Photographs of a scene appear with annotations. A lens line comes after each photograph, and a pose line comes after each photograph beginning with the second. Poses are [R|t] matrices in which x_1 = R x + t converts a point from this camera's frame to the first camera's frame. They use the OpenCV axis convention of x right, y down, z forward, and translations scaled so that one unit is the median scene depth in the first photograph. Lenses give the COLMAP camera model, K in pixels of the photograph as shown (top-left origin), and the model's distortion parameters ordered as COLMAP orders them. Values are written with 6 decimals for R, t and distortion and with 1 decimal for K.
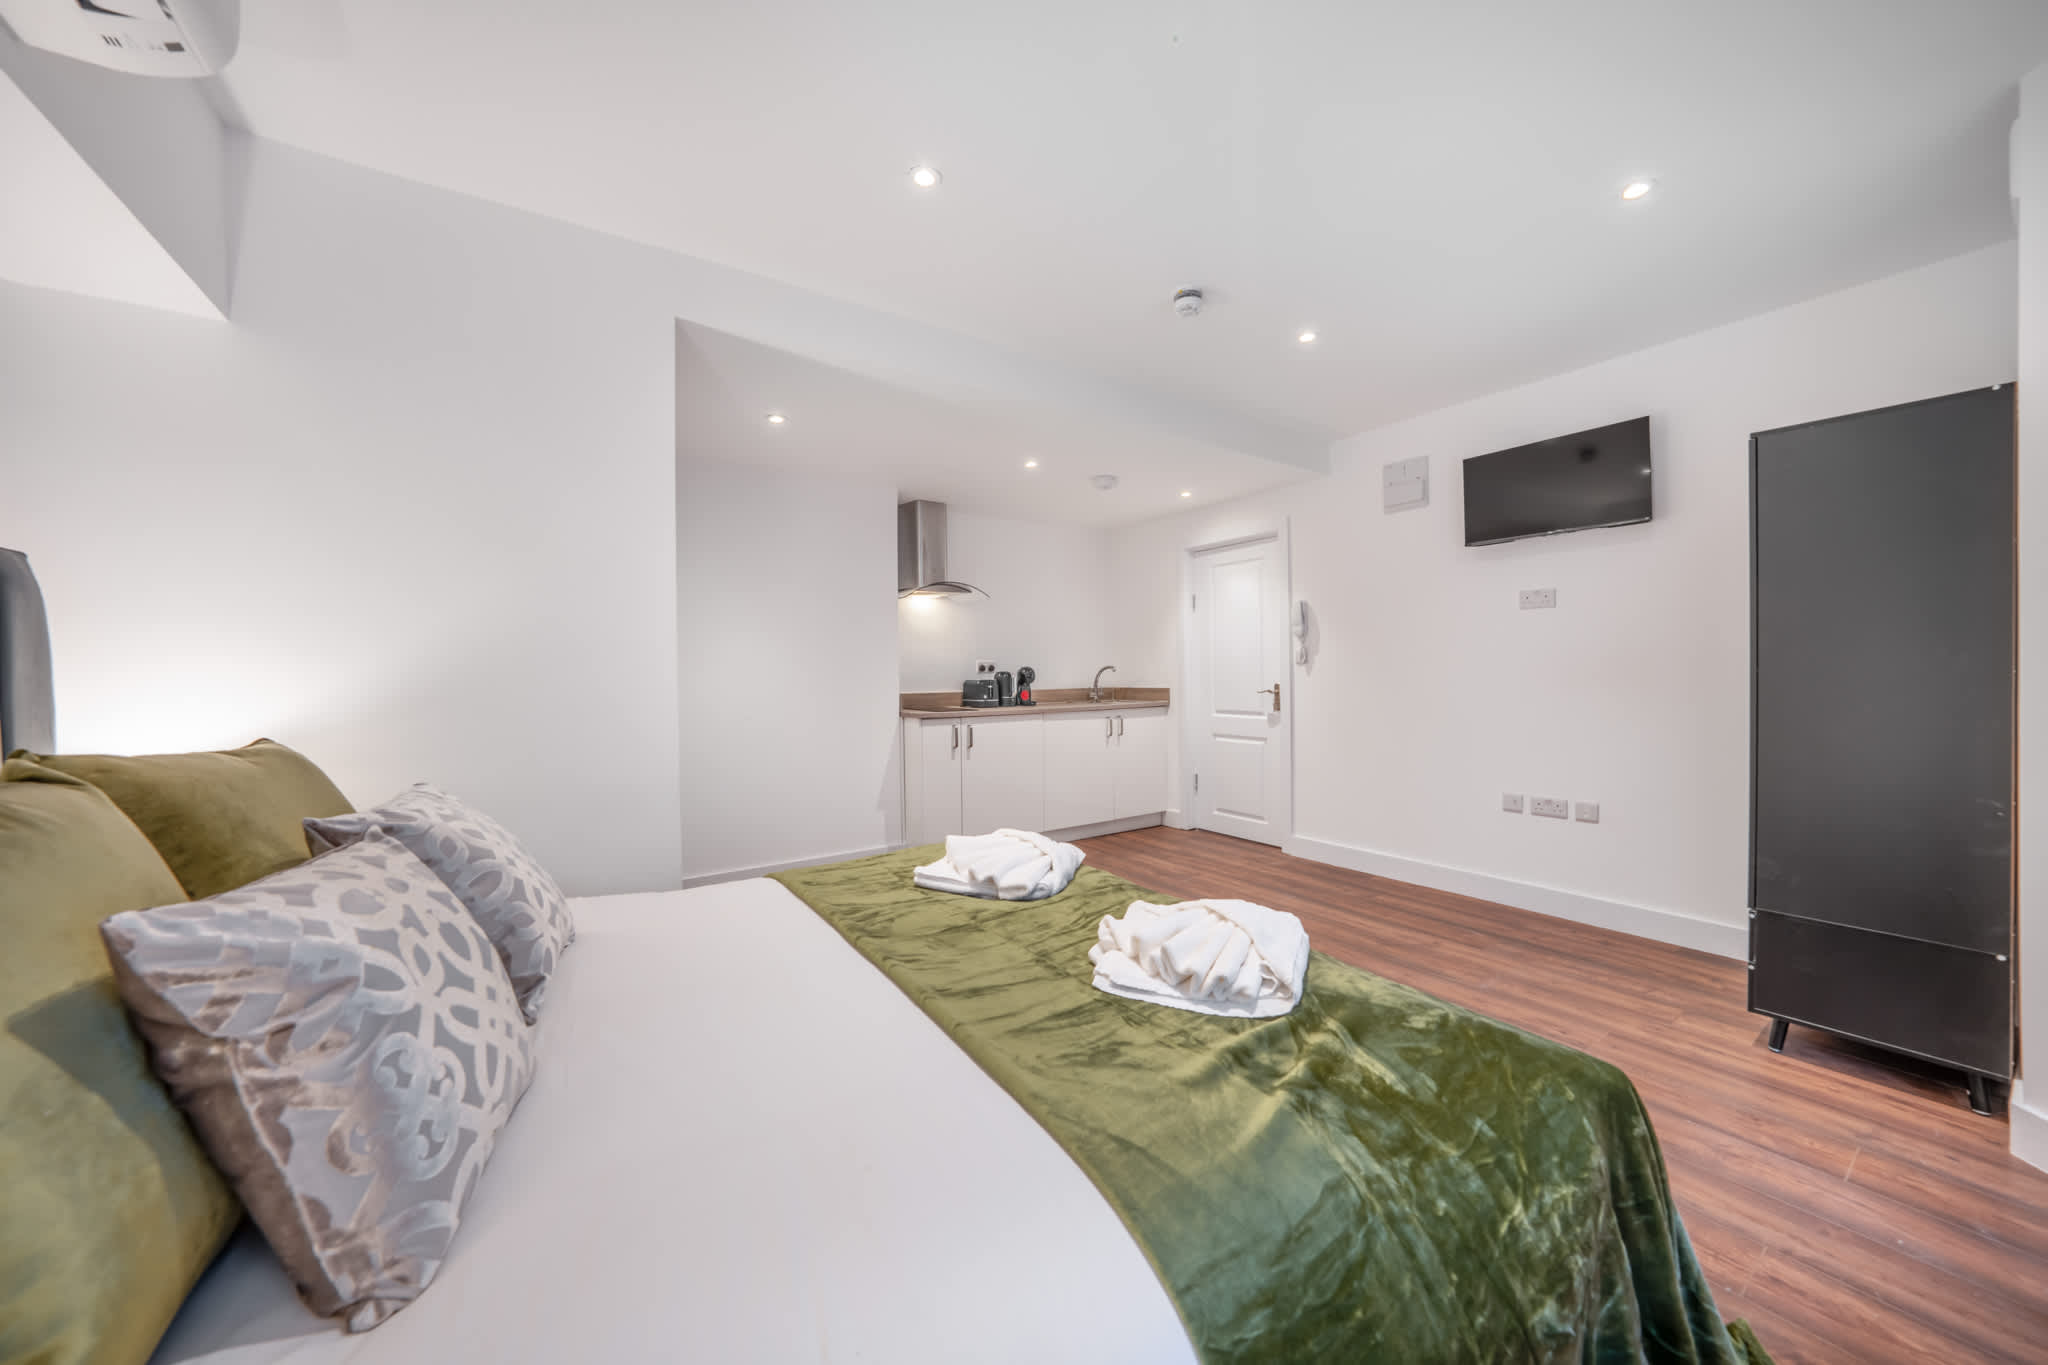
lens RADIAL K [[717.2, 0, 1029.5], [0, 717.2, 676.1], [0, 0, 1]] dist [-0.017454, 0.002747]
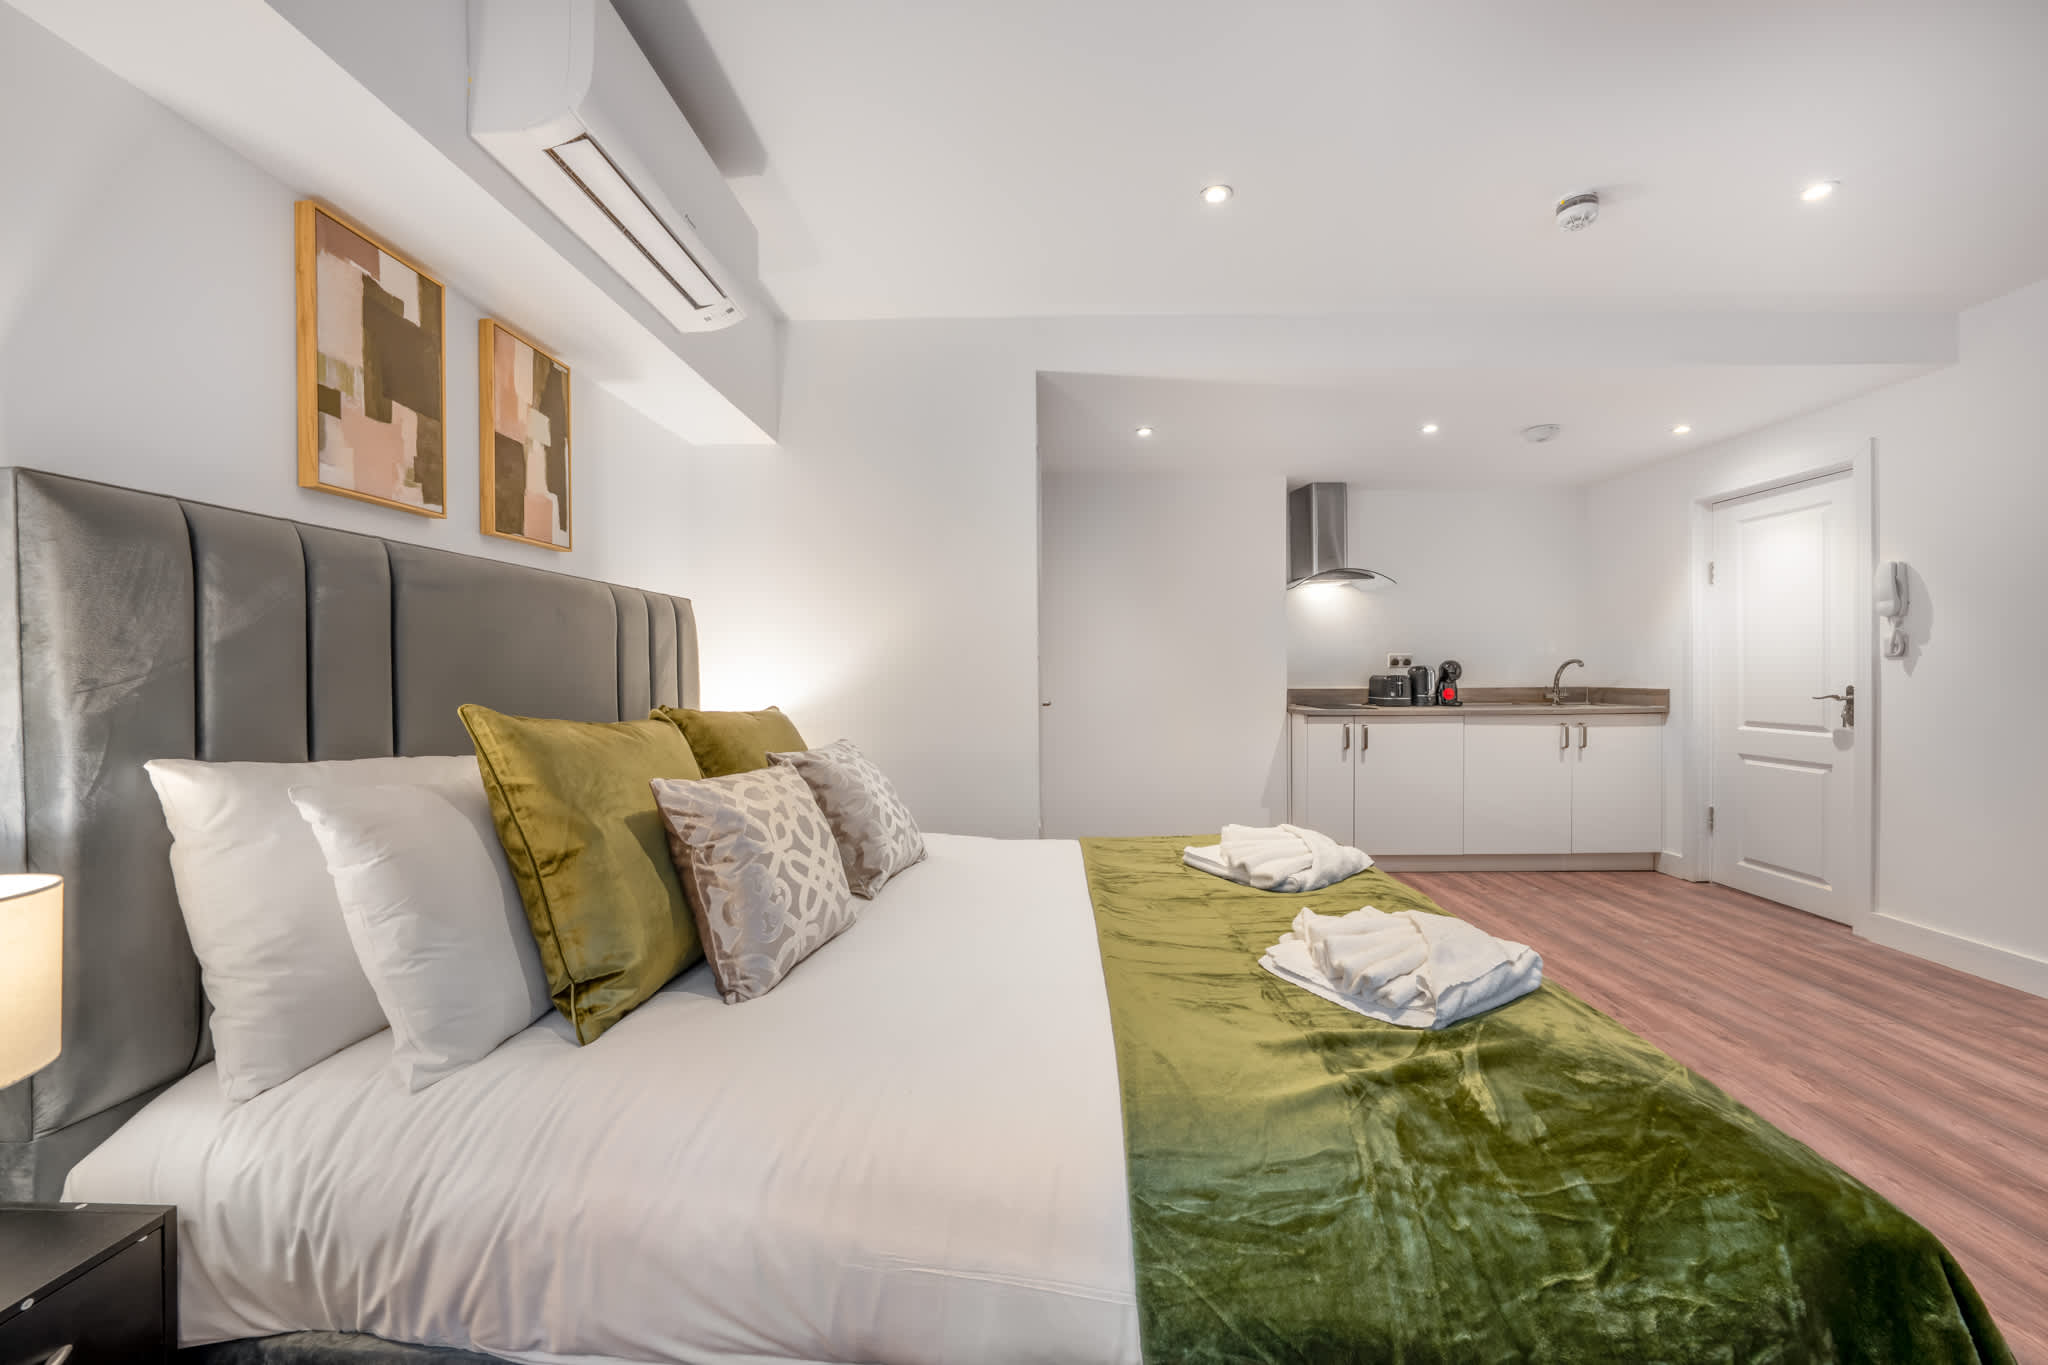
lens RADIAL K [[762.5, 0, 1034.6], [0, 762.5, 673.9], [0, 0, 1]] dist [-0.010273, 0.001193]
pose [[0.822182, 0.010422, -0.569129, 0.160410], [-0.006846, 0.999941, 0.008421, -0.002318], [0.569183, -0.003027, 0.822205, -0.043686]]
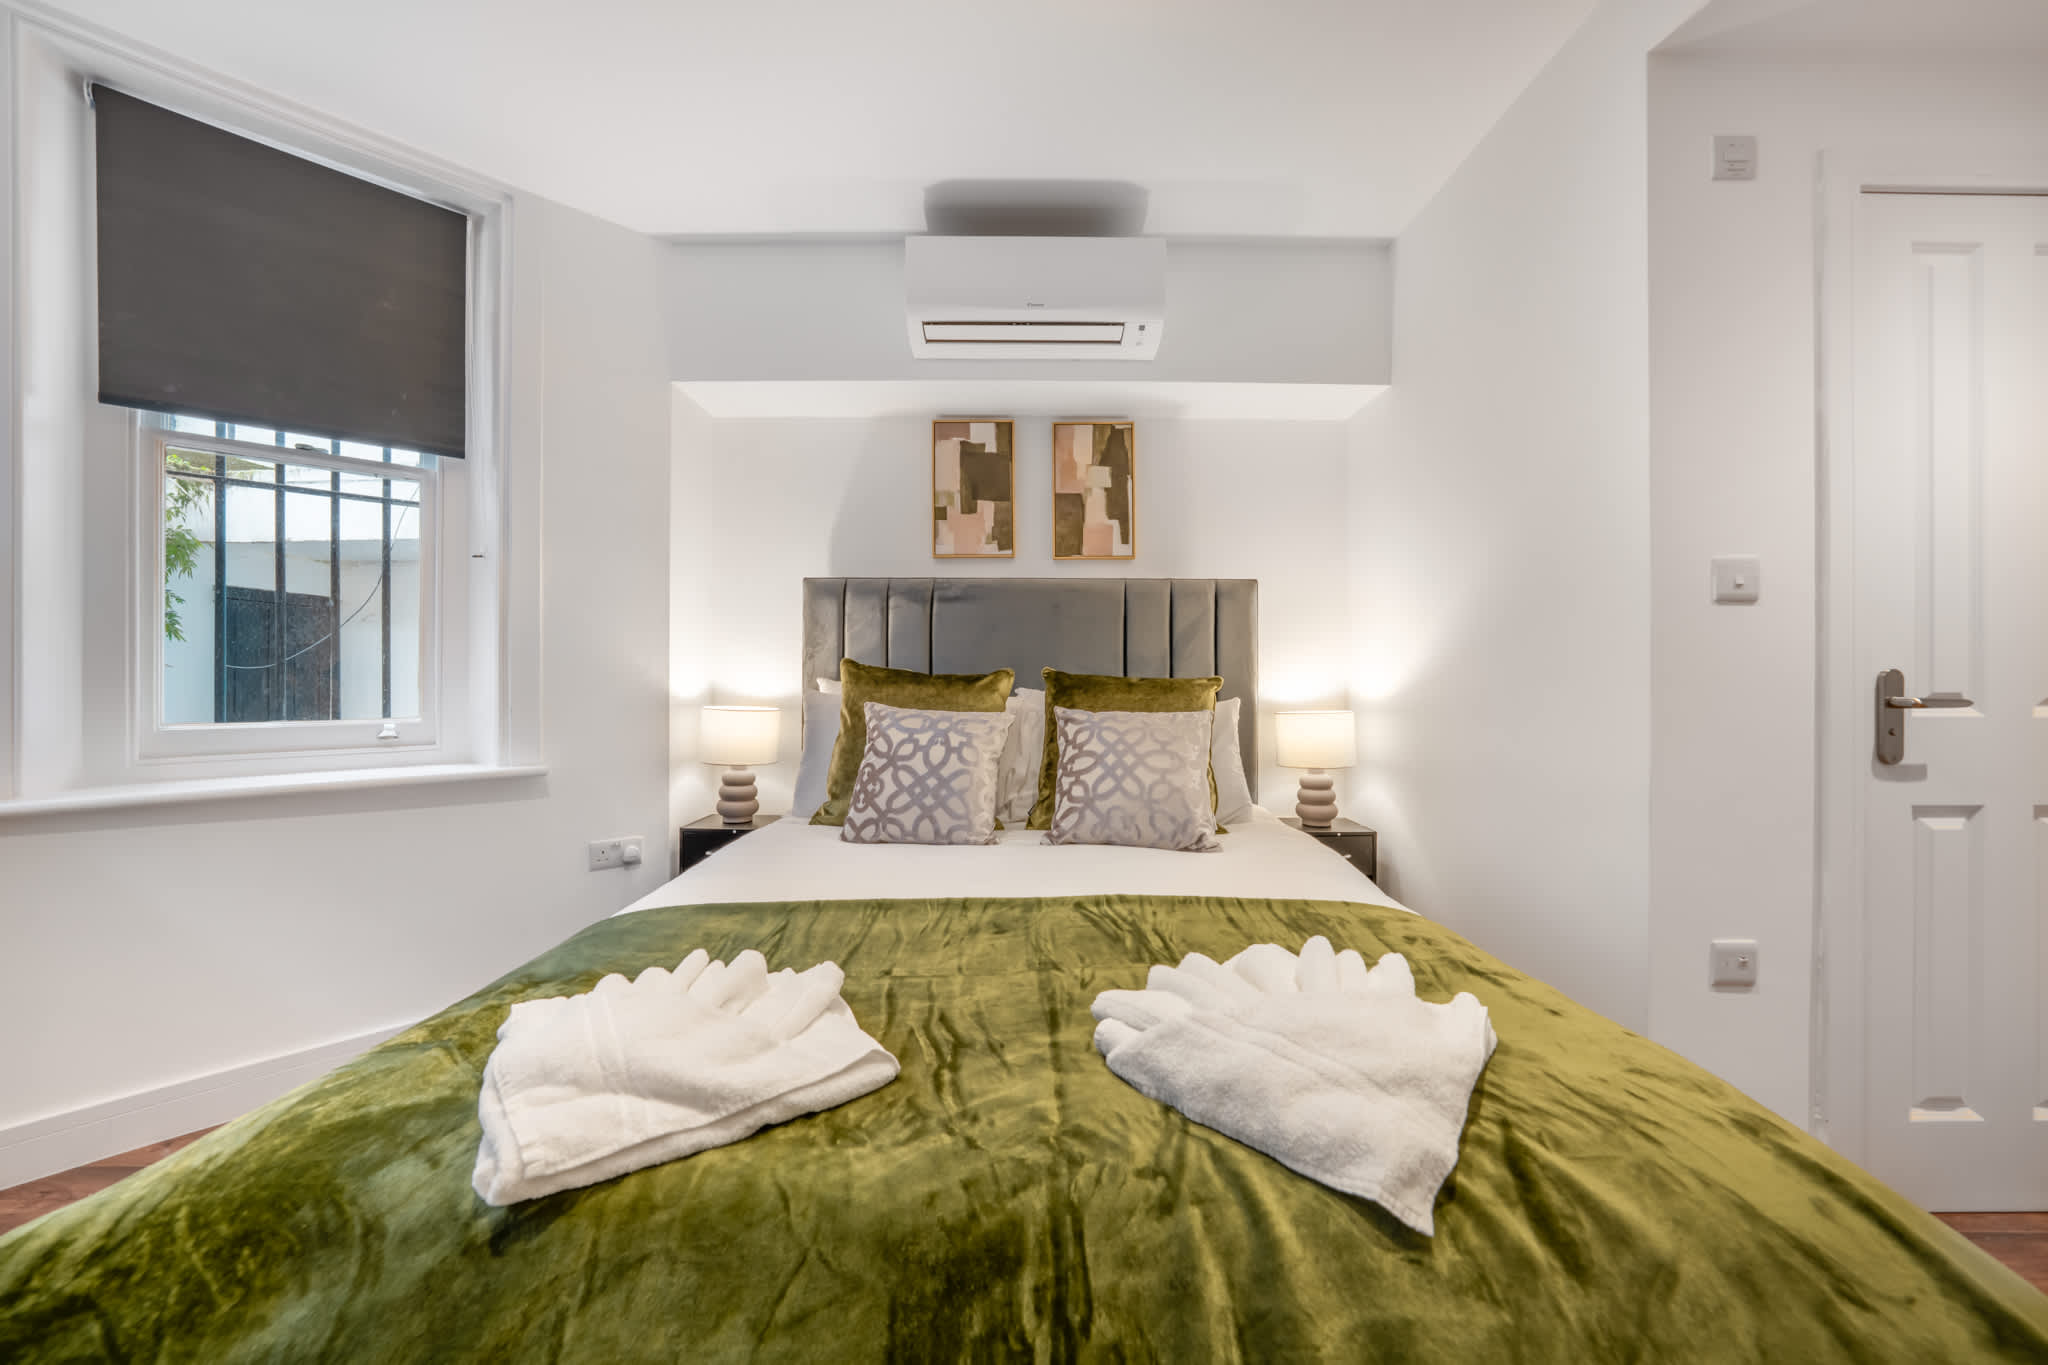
lens RADIAL K [[717.2, 0, 1031.1], [0, 717.2, 673.3], [0, 0, 1]] dist [-0.017454, 0.002747]
pose [[-0.547607, 0.012785, -0.836638, 0.218464], [0.002161, 0.999902, 0.013865, 0.021144], [0.836733, 0.005785, -0.547580, 0.597154]]
